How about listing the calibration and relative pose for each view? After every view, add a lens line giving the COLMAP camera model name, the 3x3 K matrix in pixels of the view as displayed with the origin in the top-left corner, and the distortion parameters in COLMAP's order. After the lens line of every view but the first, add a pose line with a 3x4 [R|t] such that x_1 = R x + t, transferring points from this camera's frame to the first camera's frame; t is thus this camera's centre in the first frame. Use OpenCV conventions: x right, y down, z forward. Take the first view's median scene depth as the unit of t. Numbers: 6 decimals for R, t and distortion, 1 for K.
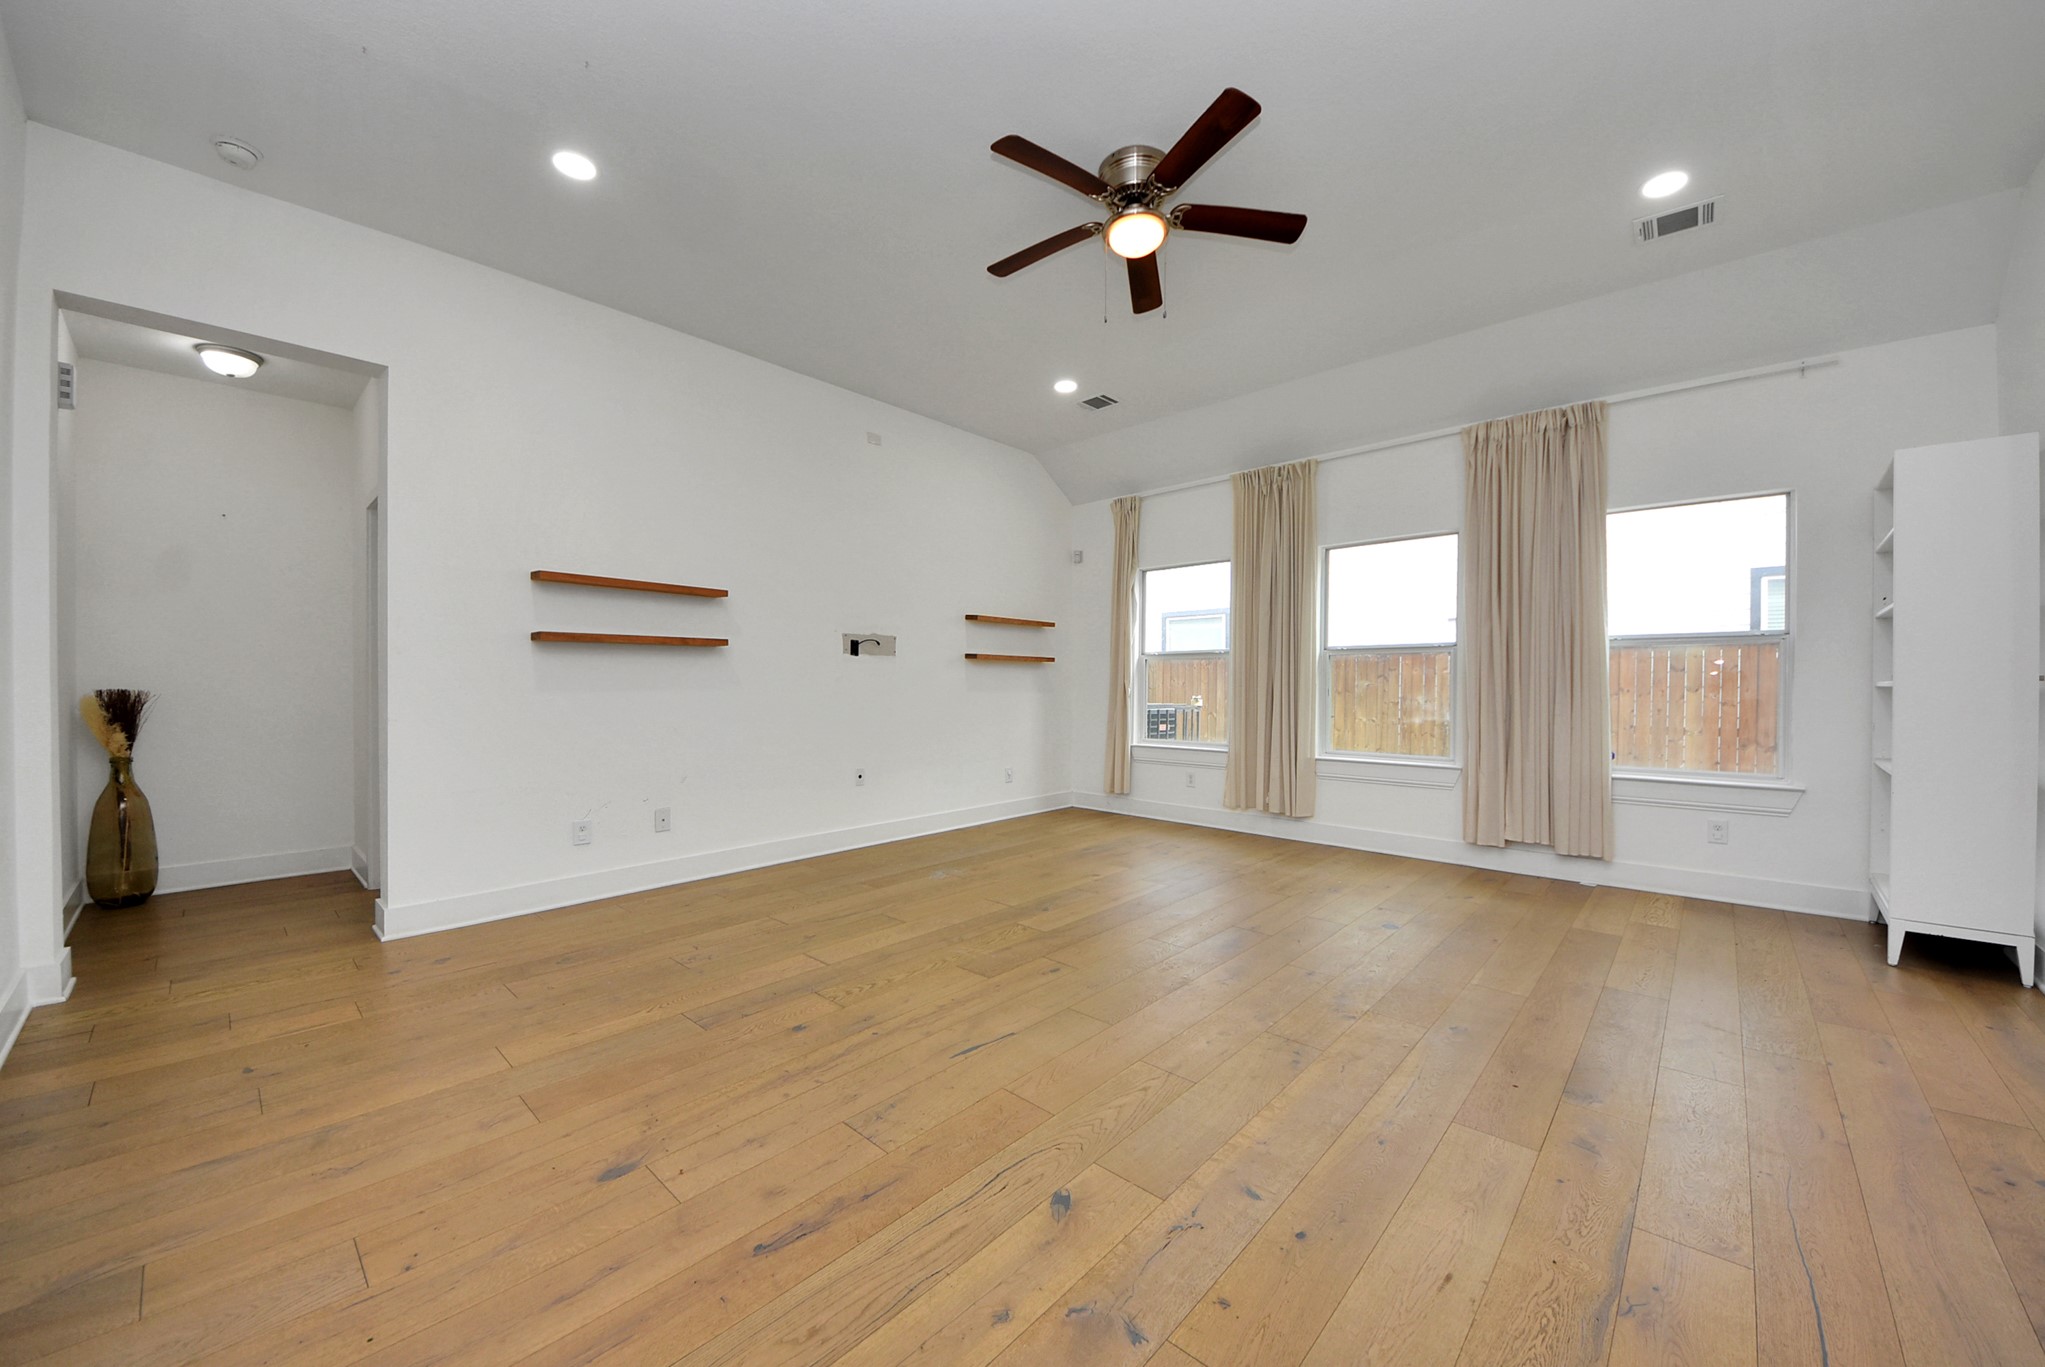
lens RADIAL K [[780.4, 0, 981.2], [0, 780.4, 684.2], [0, 0, 1]] dist [0.040769, -0.019853]
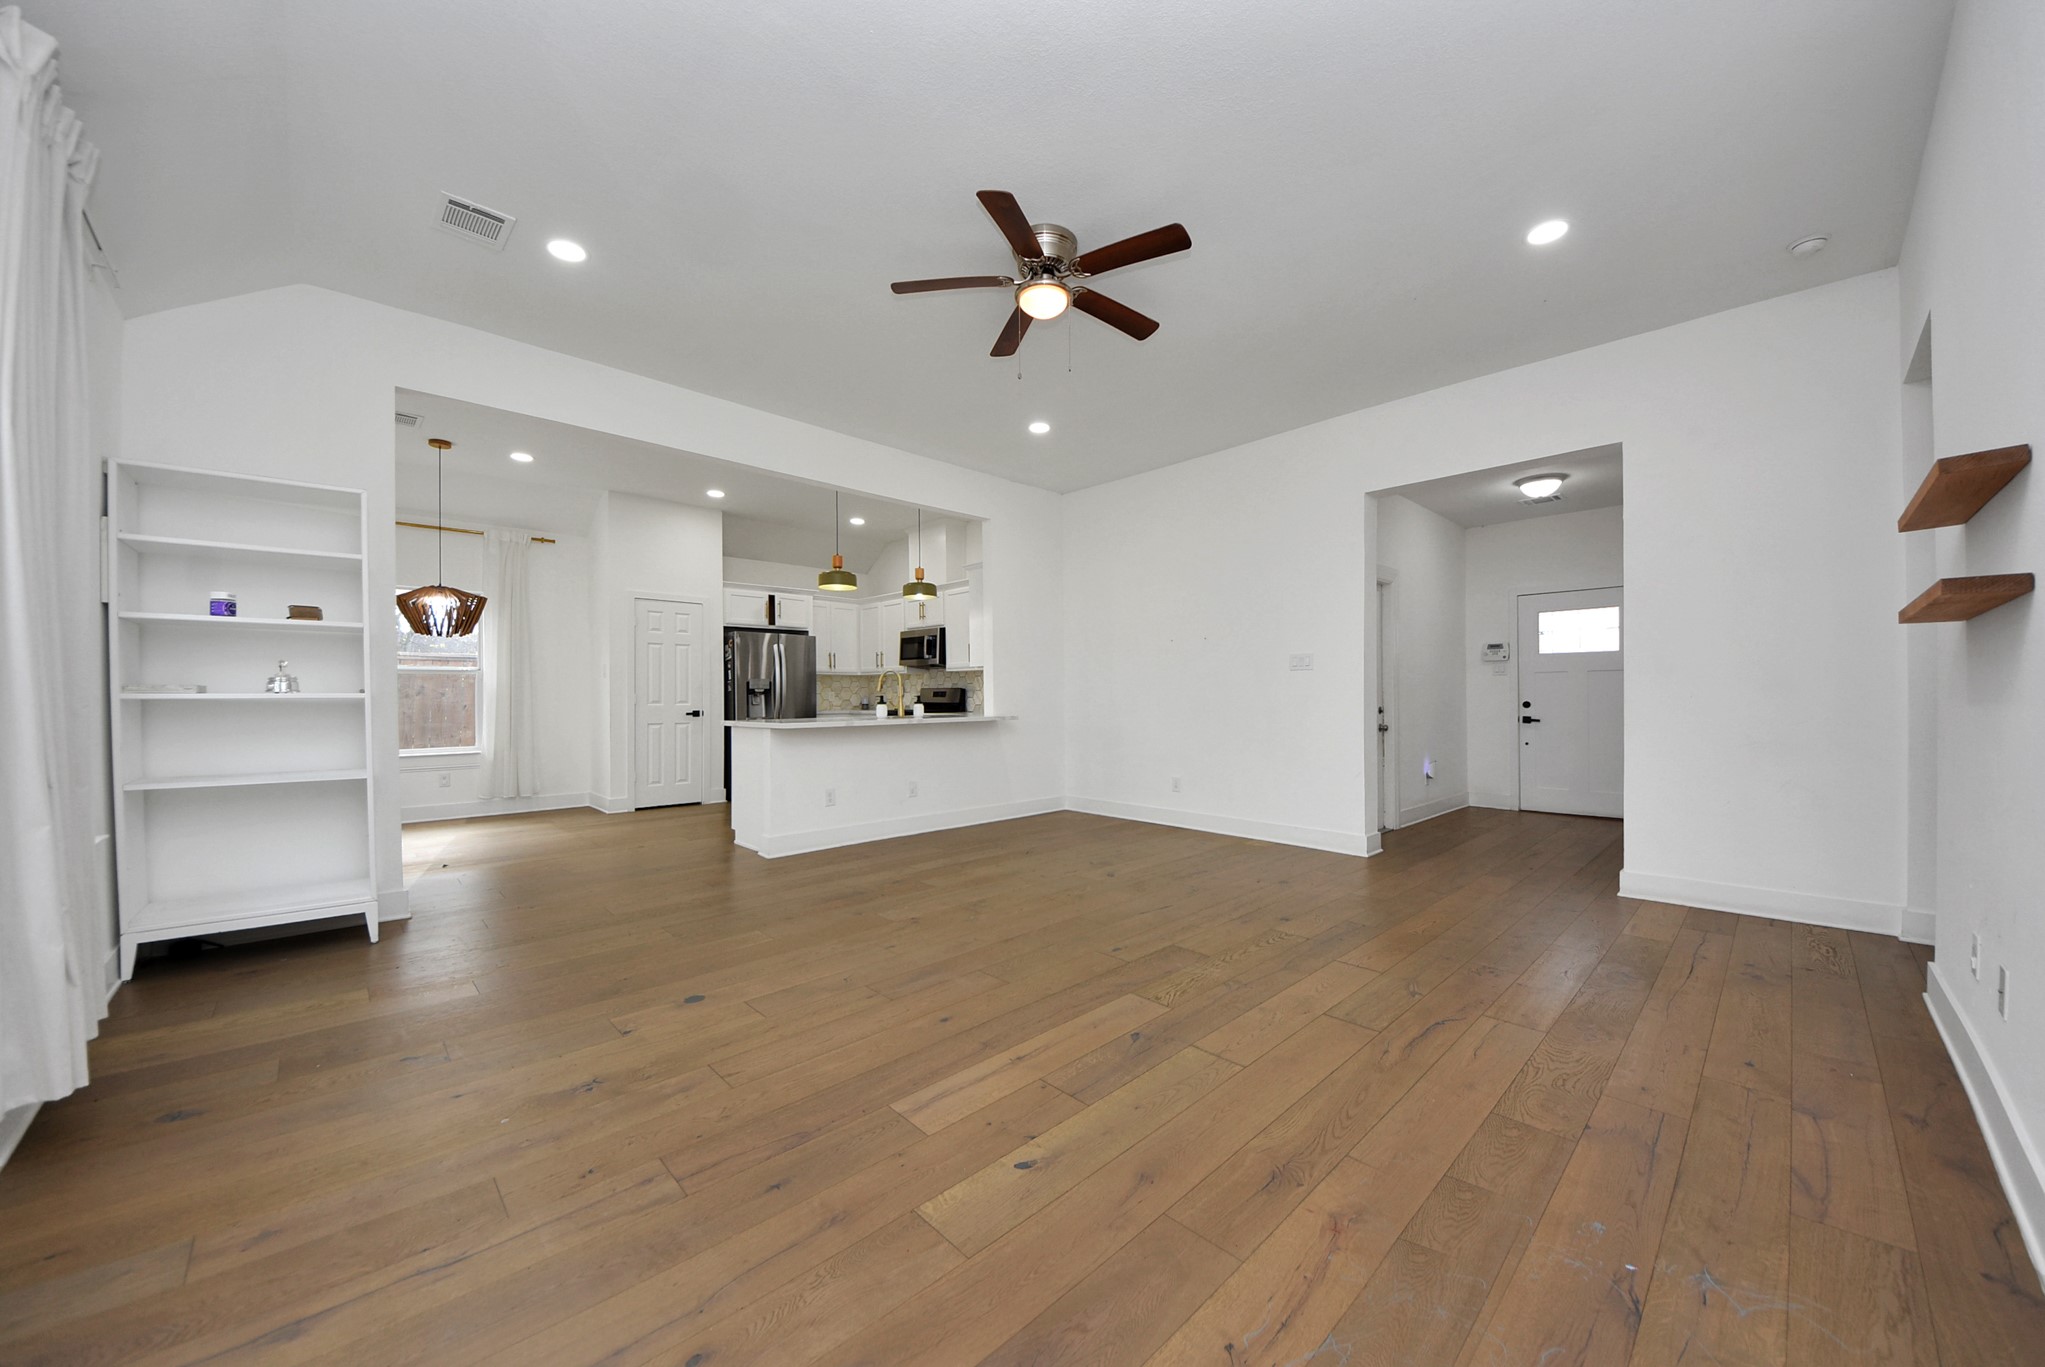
lens RADIAL K [[680.1, 0, 1000.3], [0, 680.1, 697.3], [0, 0, 1]] dist [0.037139, -0.016674]
pose [[-0.998398, 0.002892, 0.056512, 0.154012], [0.002975, 0.999995, 0.001397, 0.001802], [-0.056507, 0.001563, -0.998401, 1.500790]]
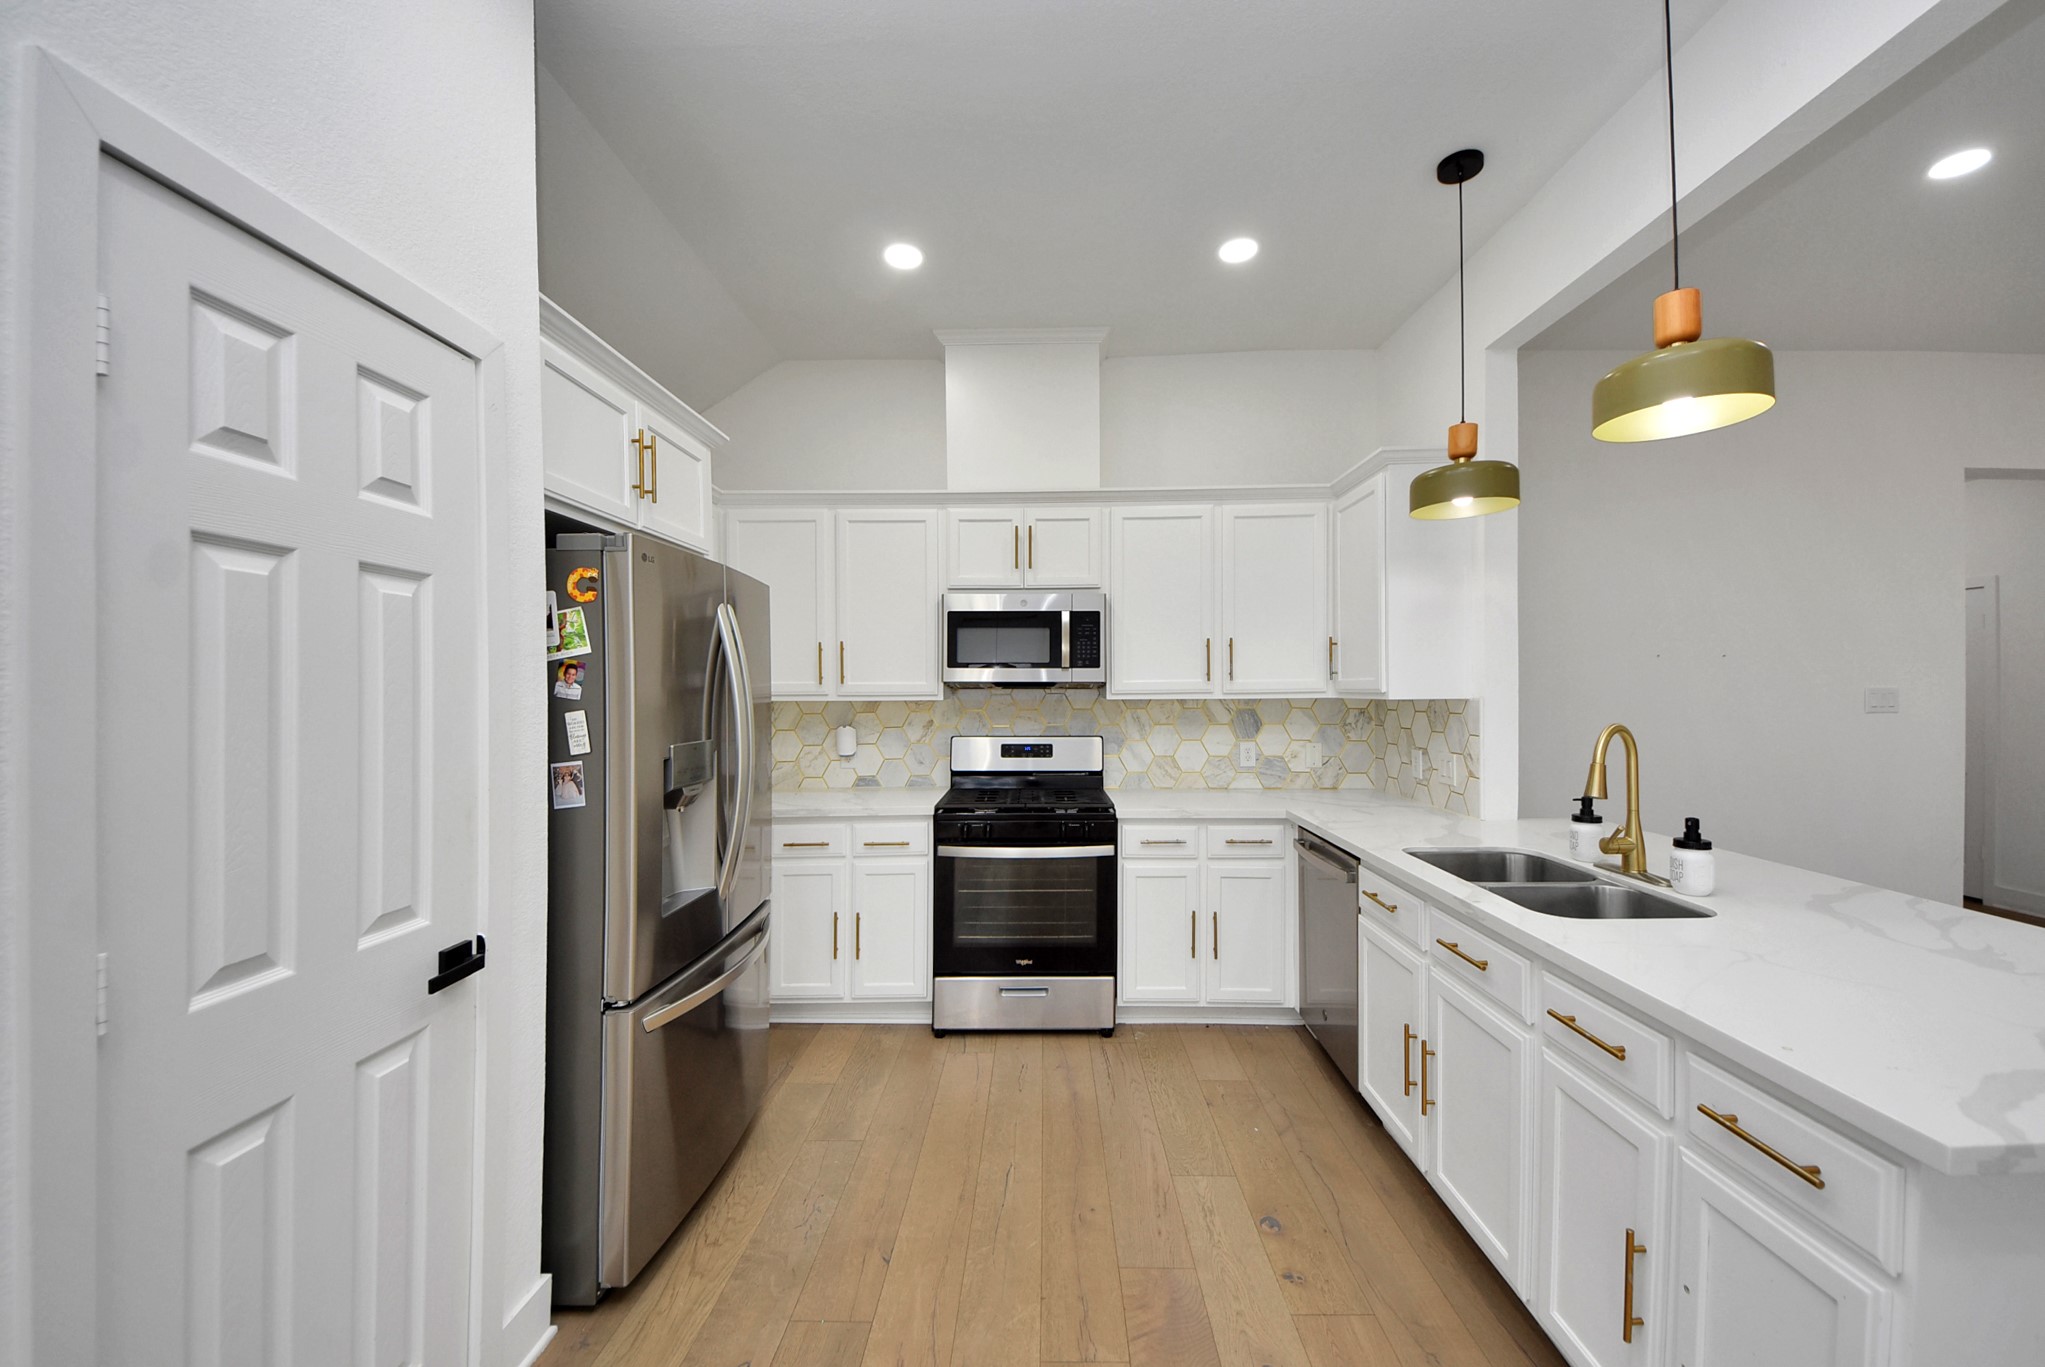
lens RADIAL K [[756.3, 0, 1034.1], [0, 756.3, 688.9], [0, 0, 1]] dist [0.045955, -0.025764]
pose [[-0.744378, 0.000929, -0.667758, 1.098262], [0.005986, 0.999968, -0.005281, -0.078297], [0.667732, -0.007929, -0.744360, 0.223776]]
